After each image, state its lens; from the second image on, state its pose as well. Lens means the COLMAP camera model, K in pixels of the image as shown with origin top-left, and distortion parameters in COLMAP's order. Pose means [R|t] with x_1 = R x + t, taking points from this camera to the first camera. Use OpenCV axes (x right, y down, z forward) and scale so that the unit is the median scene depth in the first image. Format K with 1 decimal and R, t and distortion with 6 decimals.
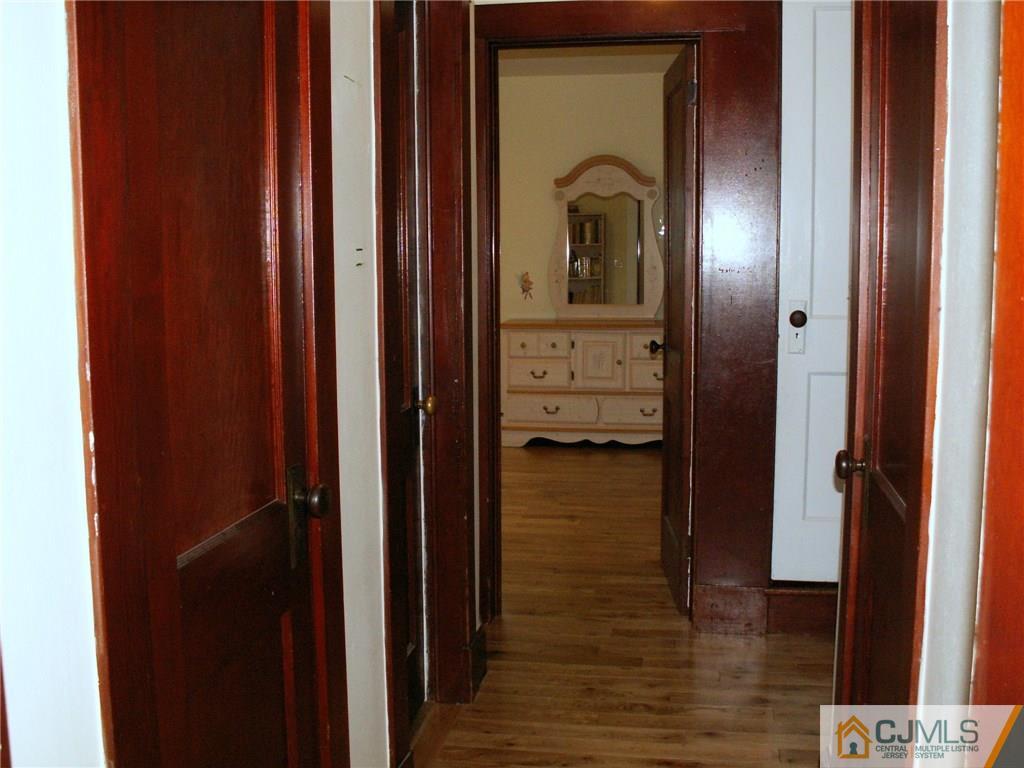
lens RADIAL K [[1107.1, 0, 510.8], [0, 1107.1, 381.6], [0, 0, 1]] dist [-0.136721, 0.000000]
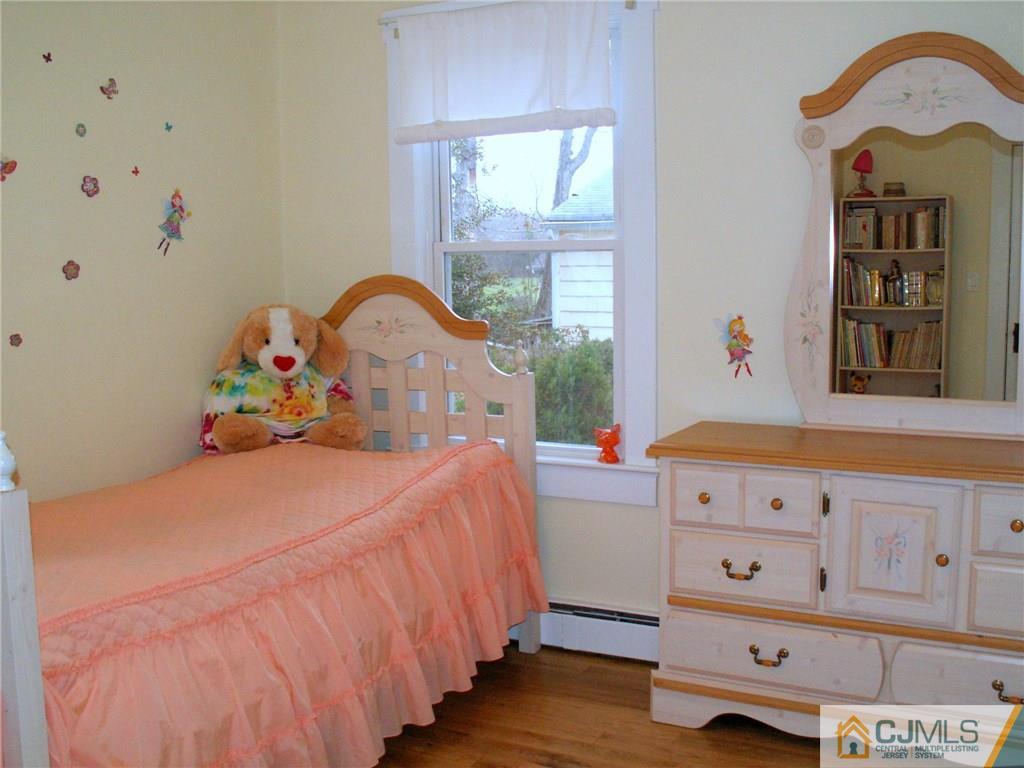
lens RADIAL K [[1107.1, 0, 517.1], [0, 1107.1, 388.4], [0, 0, 1]] dist [-0.136721, 0.000000]
pose [[0.950100, 0.032035, -0.310296, 0.070732], [-0.030502, 0.999487, 0.009792, -0.075331], [0.310451, 0.000161, 0.950589, 0.584751]]
